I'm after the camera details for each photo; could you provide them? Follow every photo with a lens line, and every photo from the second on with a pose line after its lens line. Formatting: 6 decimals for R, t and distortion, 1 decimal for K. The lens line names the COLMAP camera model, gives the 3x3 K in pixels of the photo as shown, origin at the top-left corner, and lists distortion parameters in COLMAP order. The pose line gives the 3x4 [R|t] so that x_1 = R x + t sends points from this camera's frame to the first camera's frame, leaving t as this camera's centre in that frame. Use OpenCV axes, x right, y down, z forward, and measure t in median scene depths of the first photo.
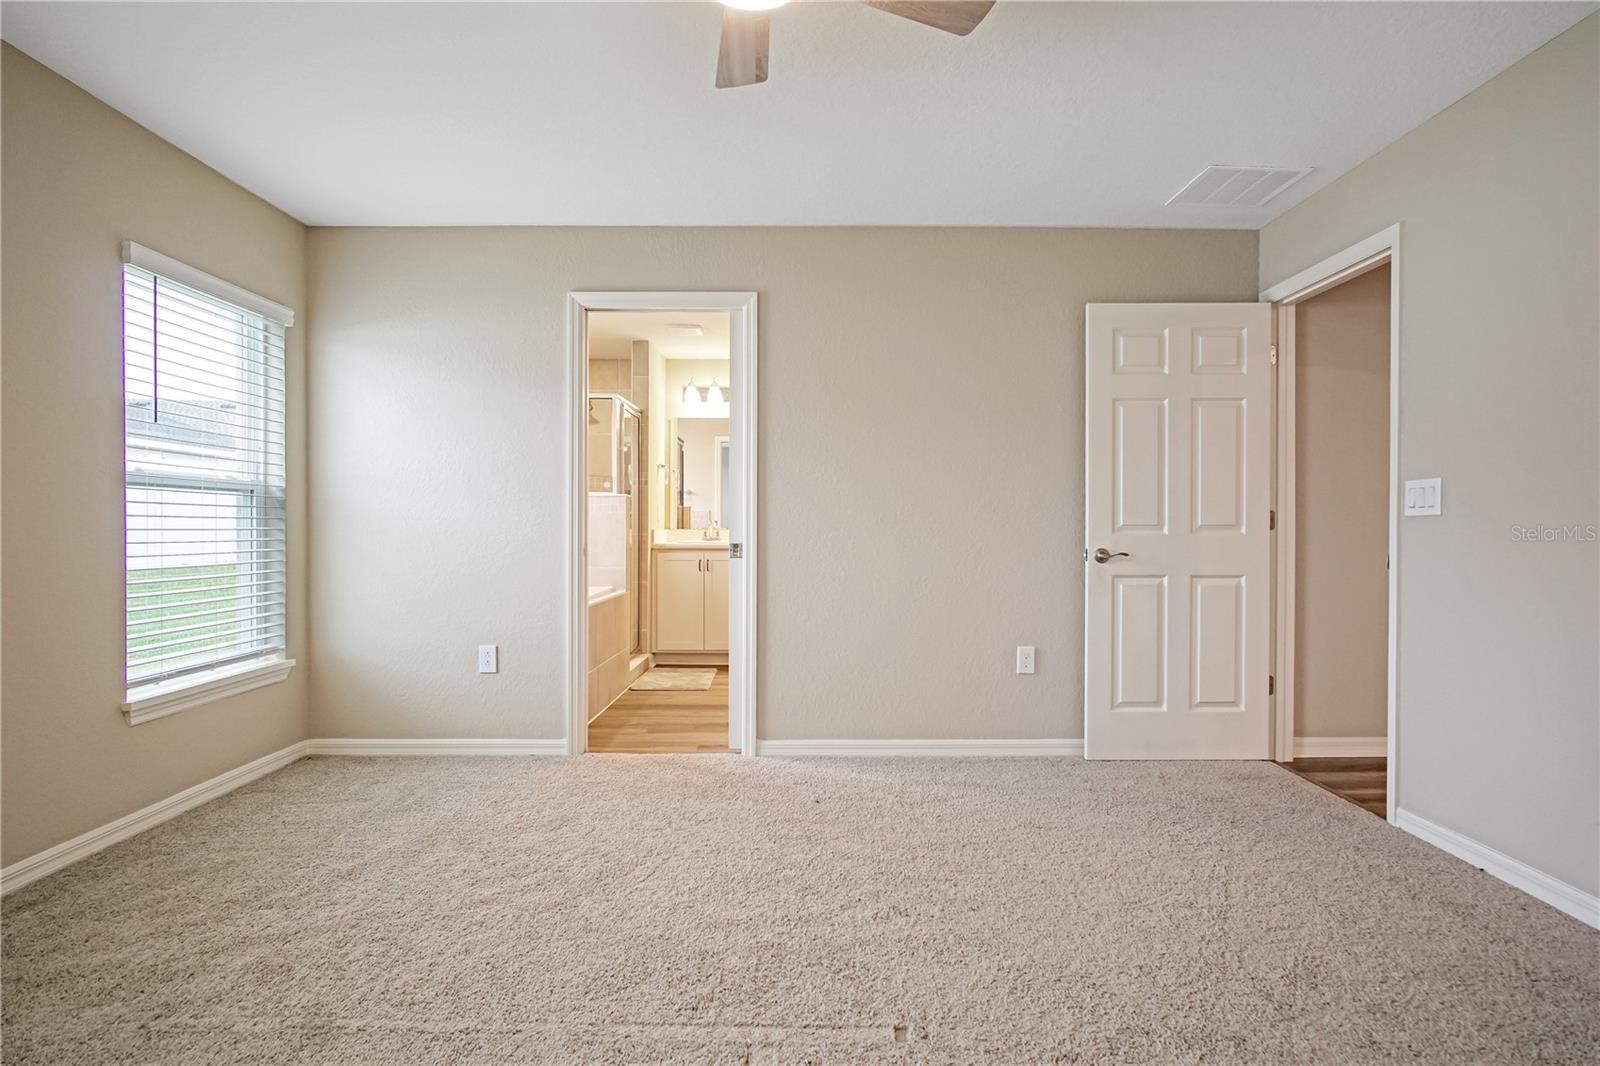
lens RADIAL K [[858.2, 0, 801.8], [0, 858.2, 534.8], [0, 0, 1]] dist [-0.033269, 0.009338]
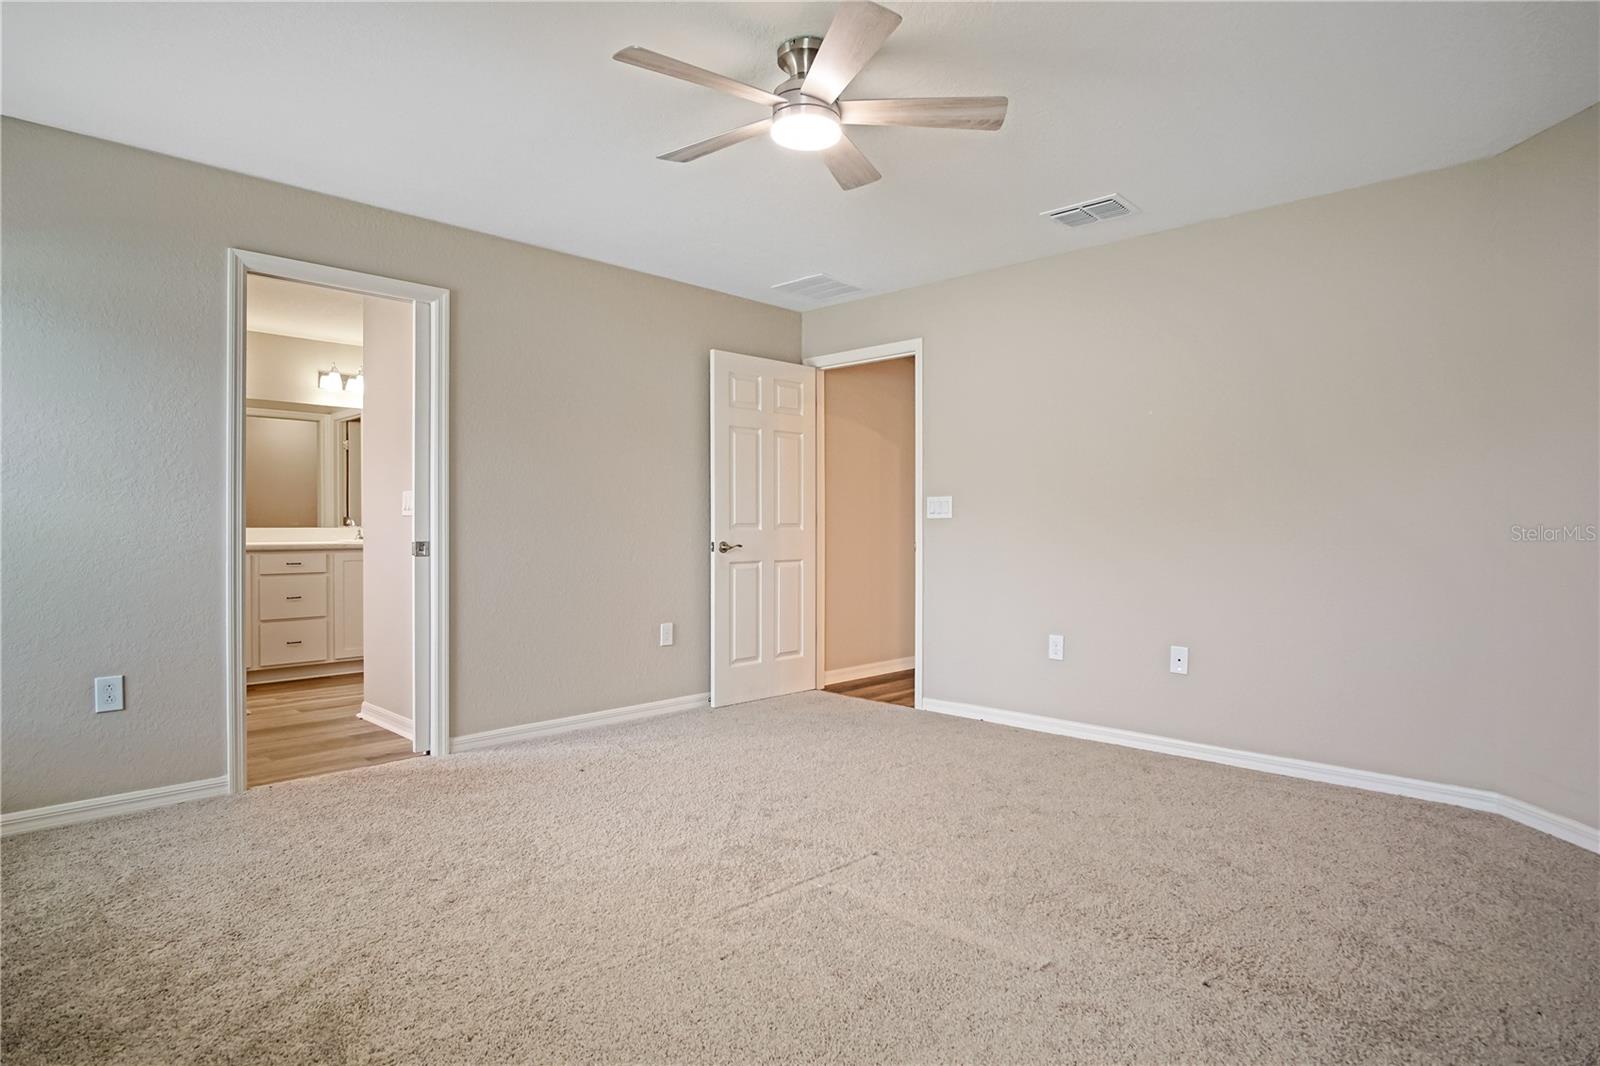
lens RADIAL K [[858.2, 0, 803.7], [0, 858.2, 531.3], [0, 0, 1]] dist [-0.033269, 0.009338]
pose [[0.701523, -0.004454, 0.712633, -0.484837], [0.006091, 0.999981, 0.000255, 0.000858], [-0.712621, 0.004162, 0.701537, 0.006265]]
